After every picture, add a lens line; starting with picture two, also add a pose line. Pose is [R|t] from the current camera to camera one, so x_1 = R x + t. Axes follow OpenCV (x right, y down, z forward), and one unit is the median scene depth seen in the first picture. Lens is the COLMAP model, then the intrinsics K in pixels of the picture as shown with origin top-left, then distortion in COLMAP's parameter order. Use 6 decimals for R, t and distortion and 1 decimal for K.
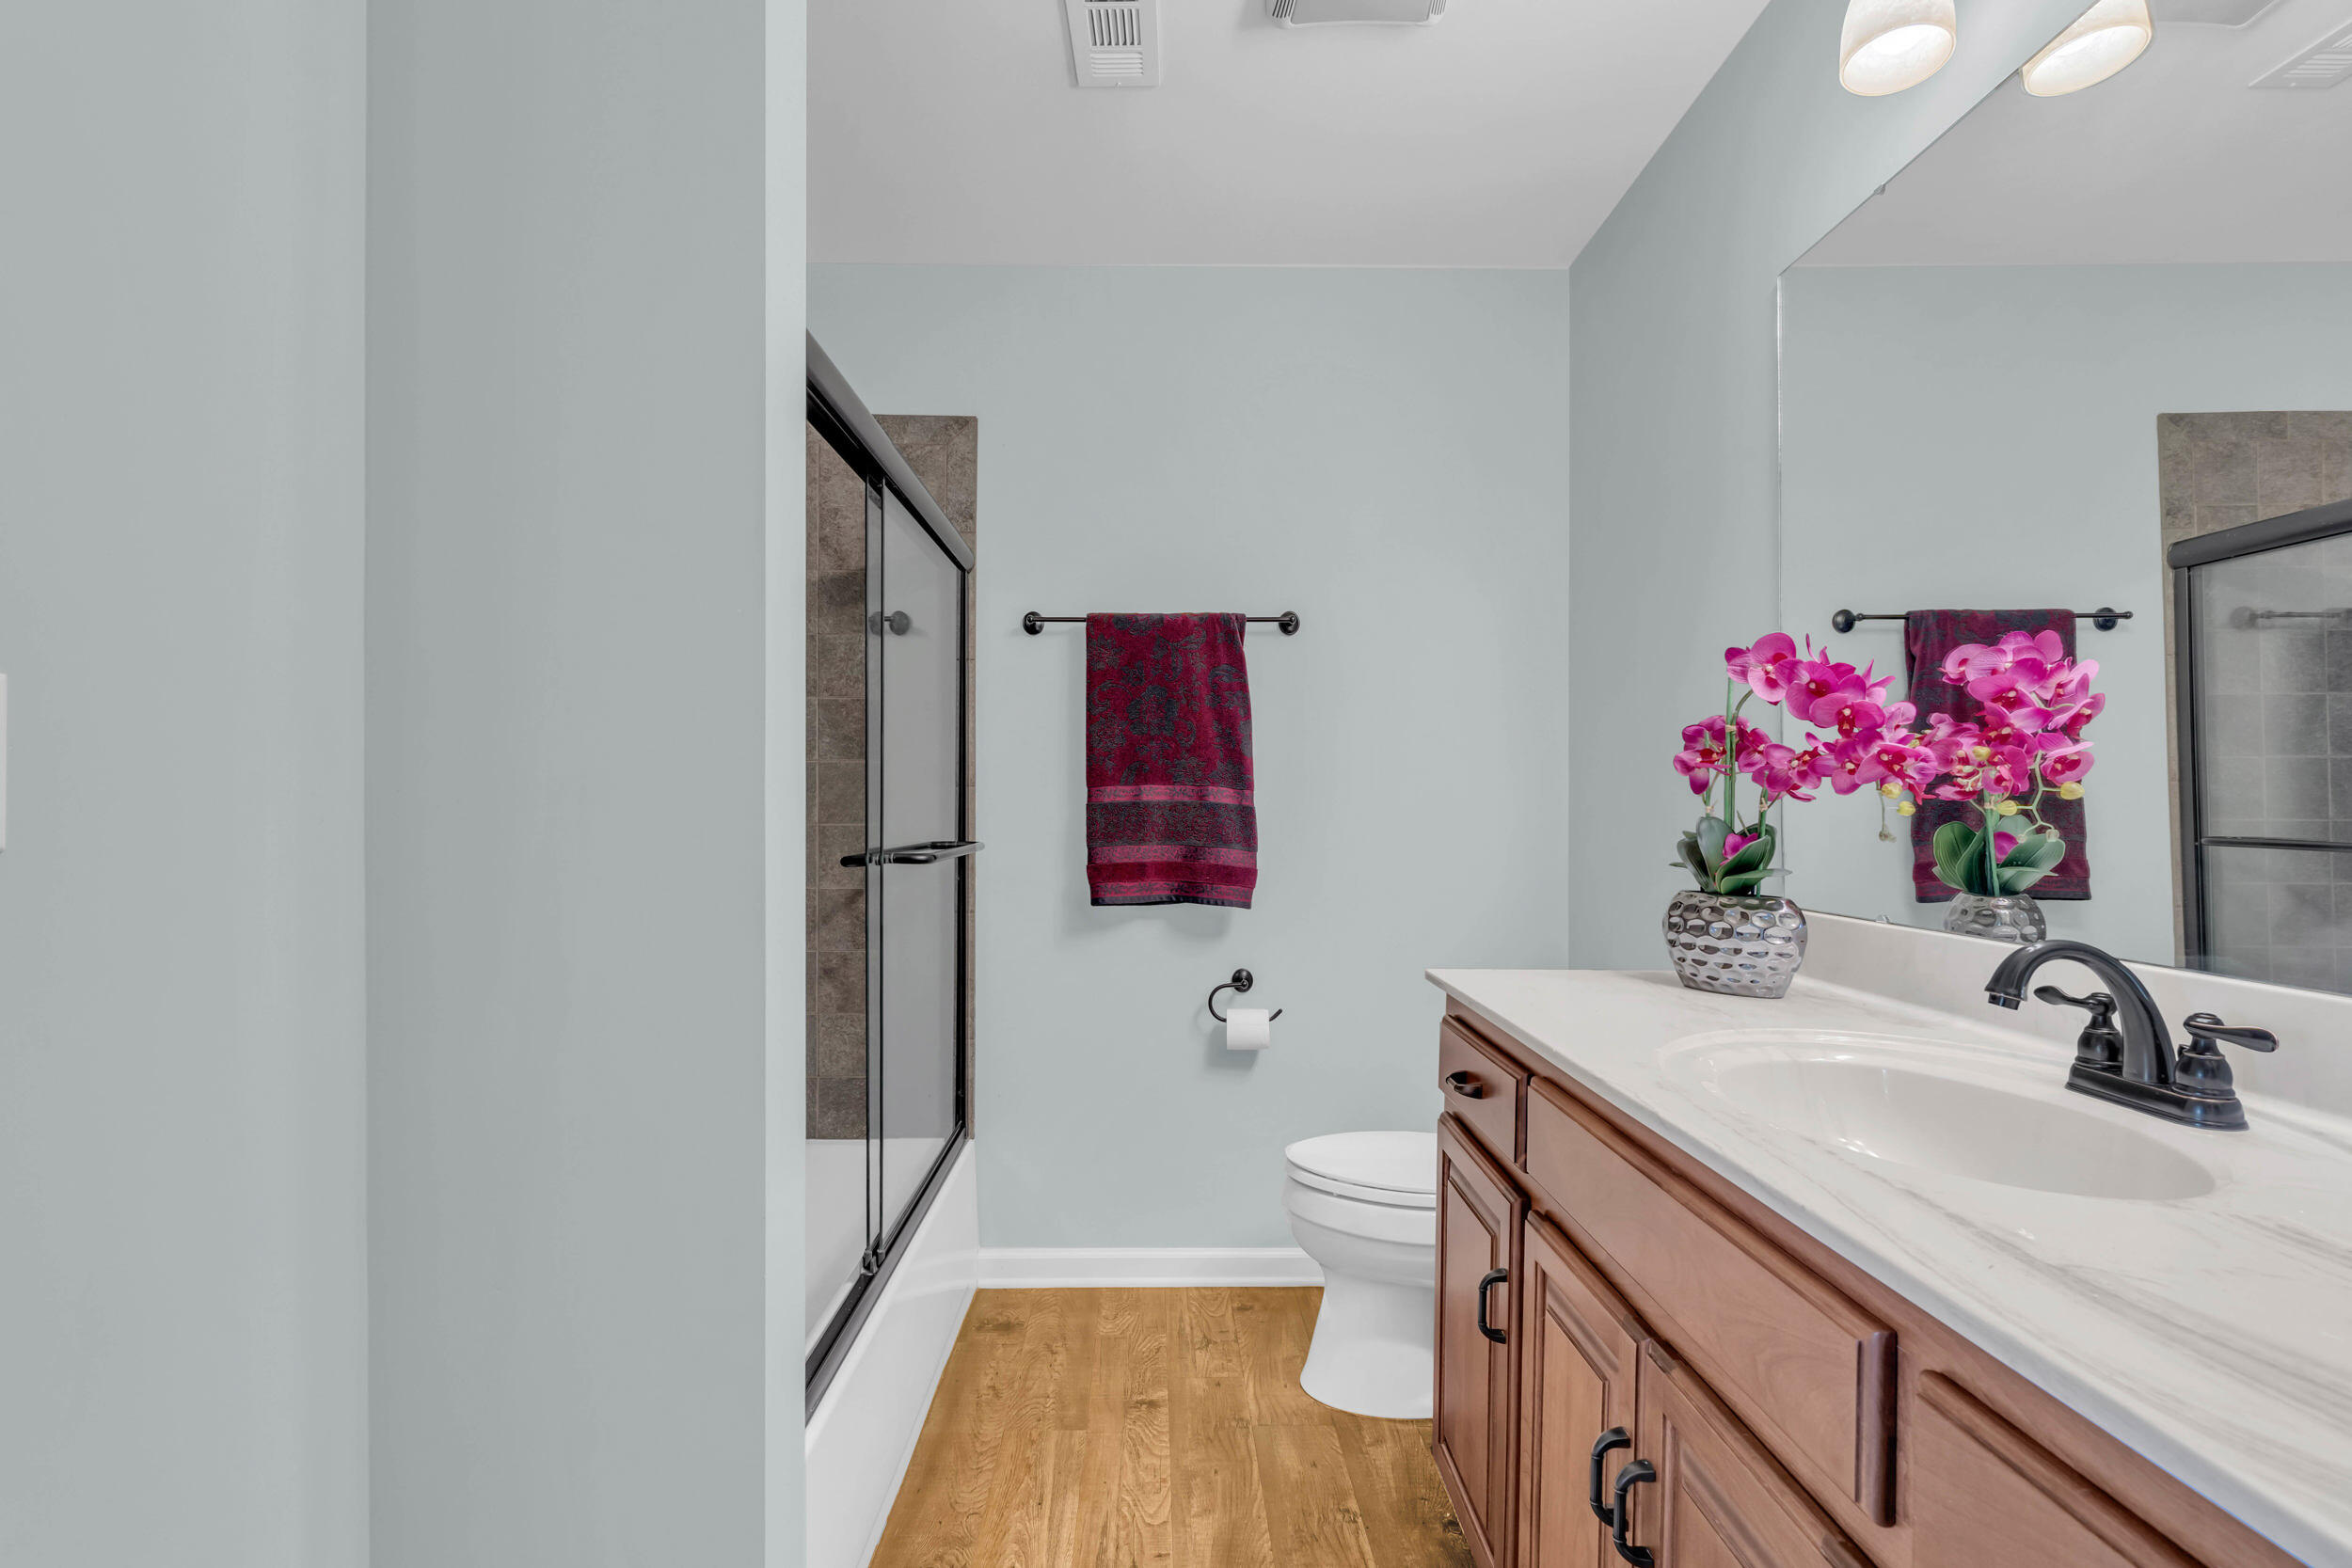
lens RADIAL K [[1131.0, 0, 1181.3], [0, 1131.0, 792.4], [0, 0, 1]] dist [-0.003623, -0.000679]
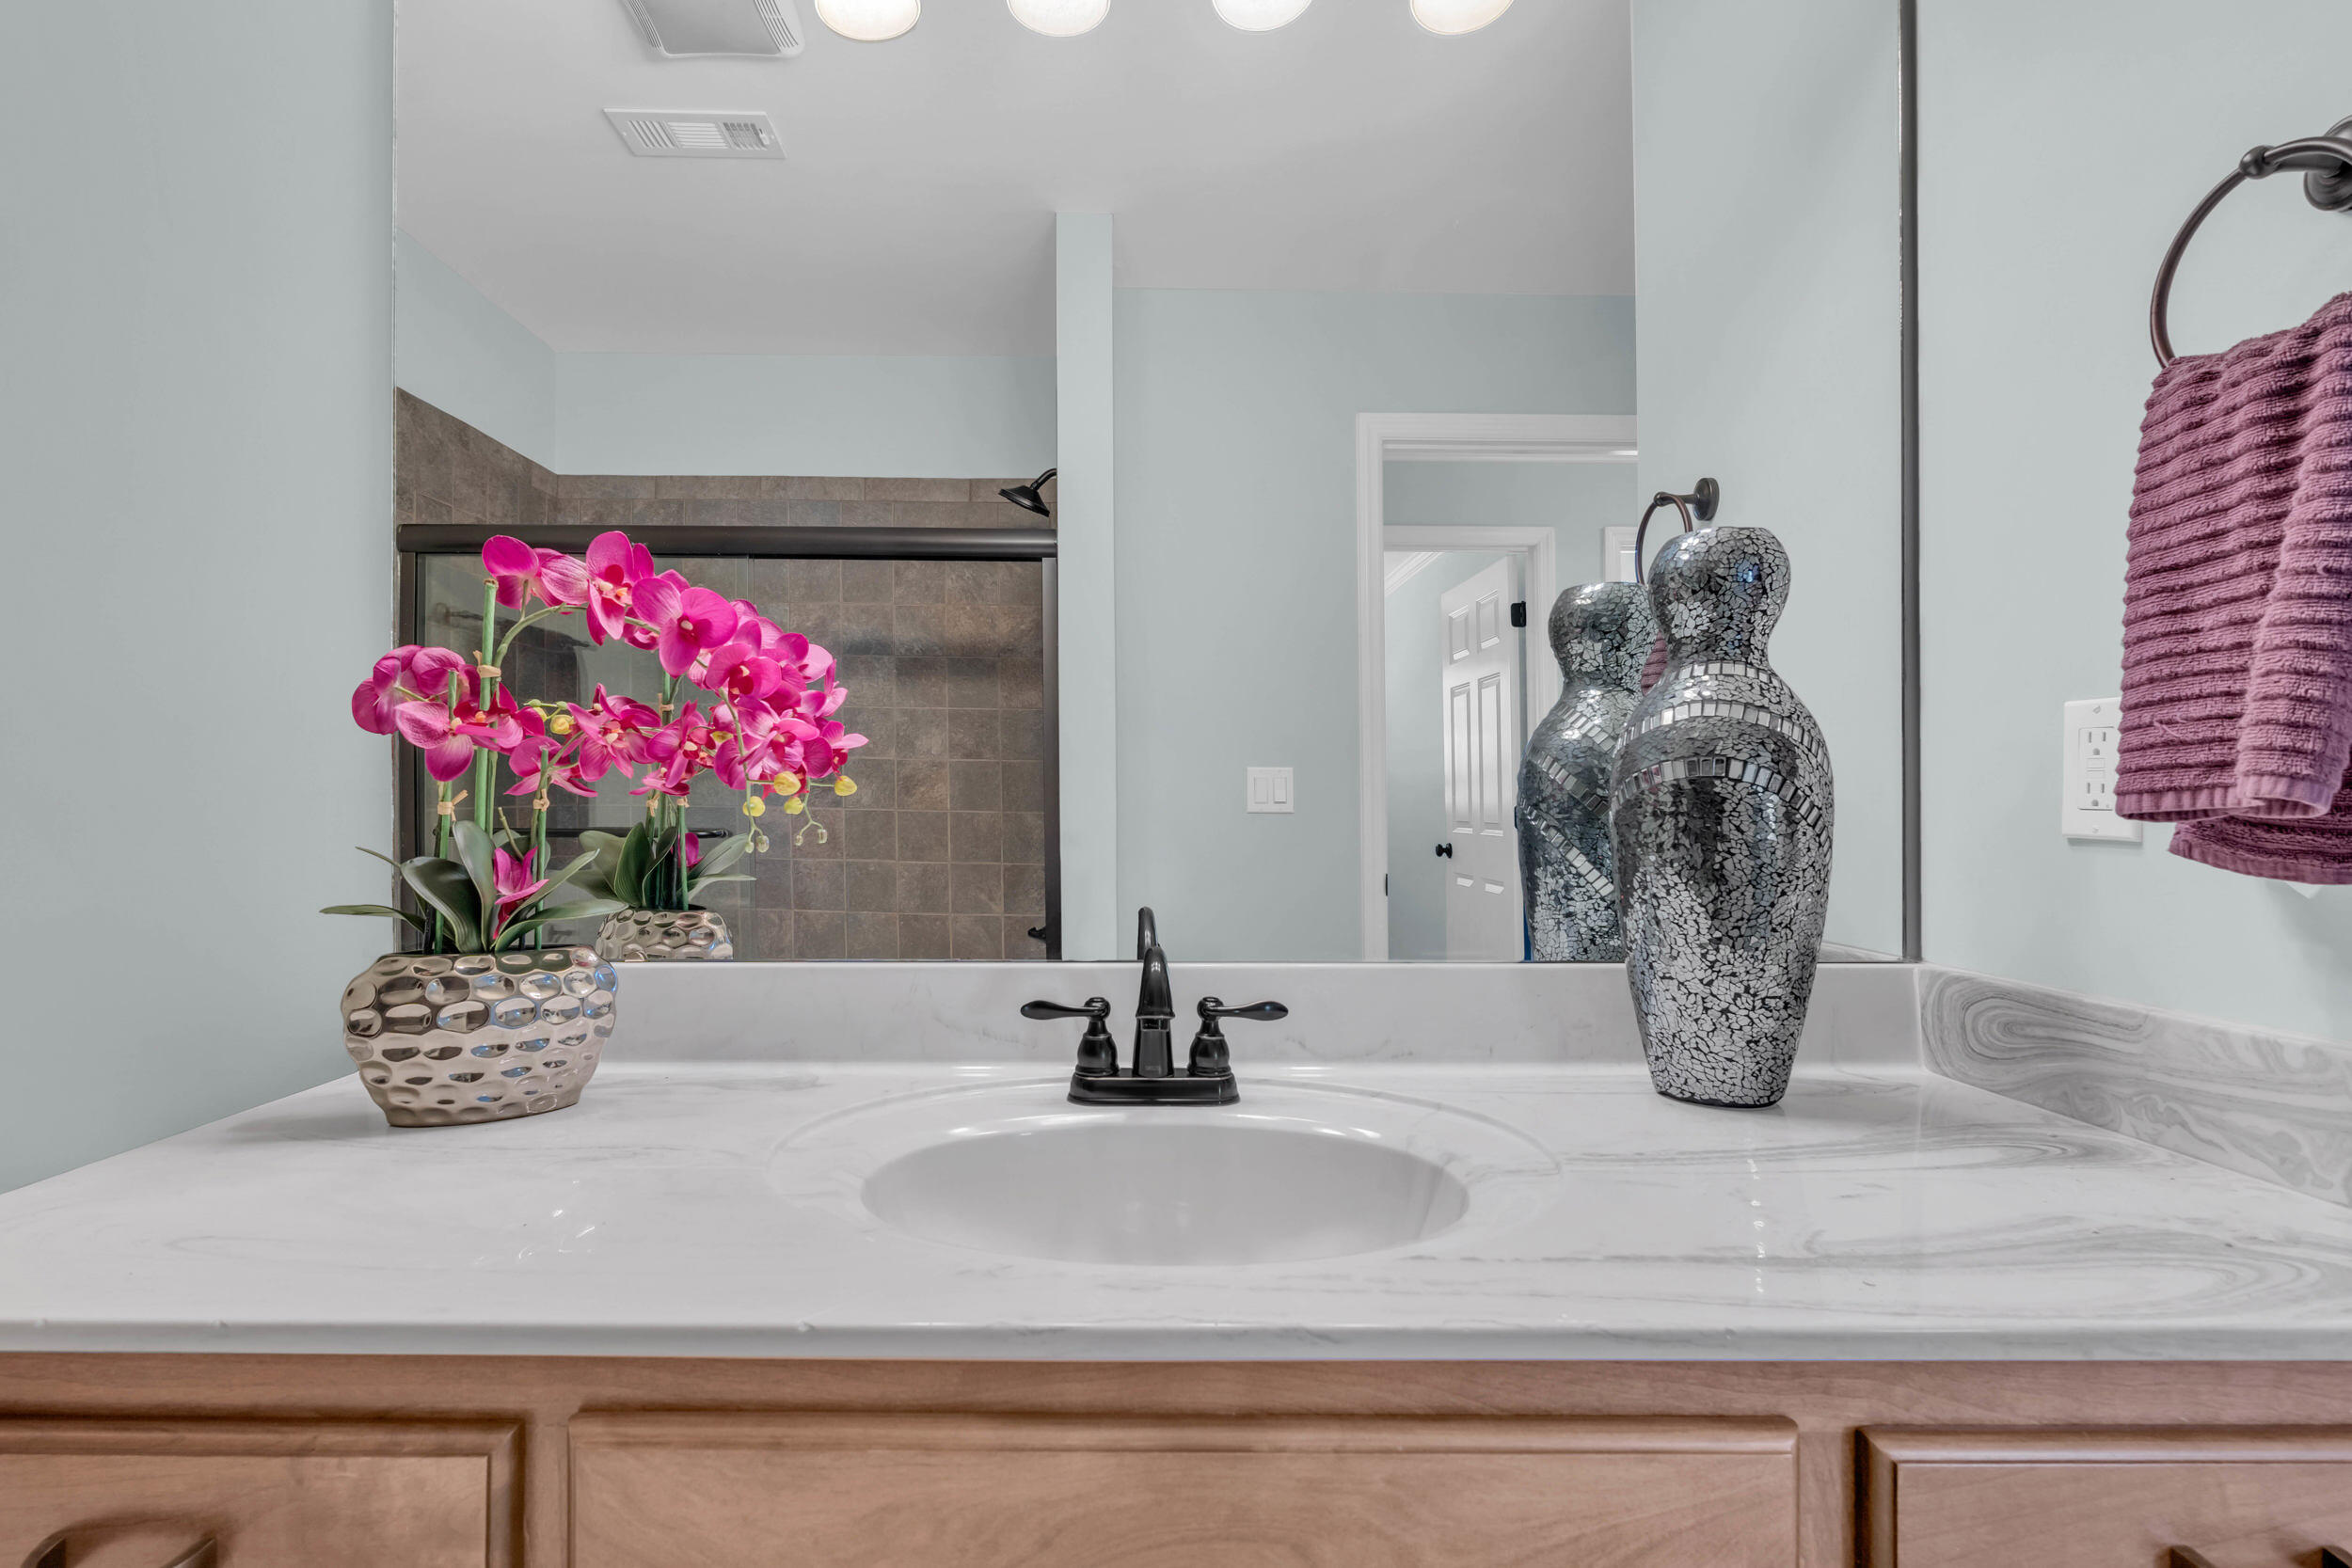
lens RADIAL K [[1131.0, 0, 1176.7], [0, 1131.0, 787.7], [0, 0, 1]] dist [-0.003623, -0.000679]
pose [[0.016008, 0.013392, 0.999782, -0.103198], [-0.011258, 0.999849, -0.013212, 0.007853], [-0.999808, -0.011044, 0.016157, 0.641200]]
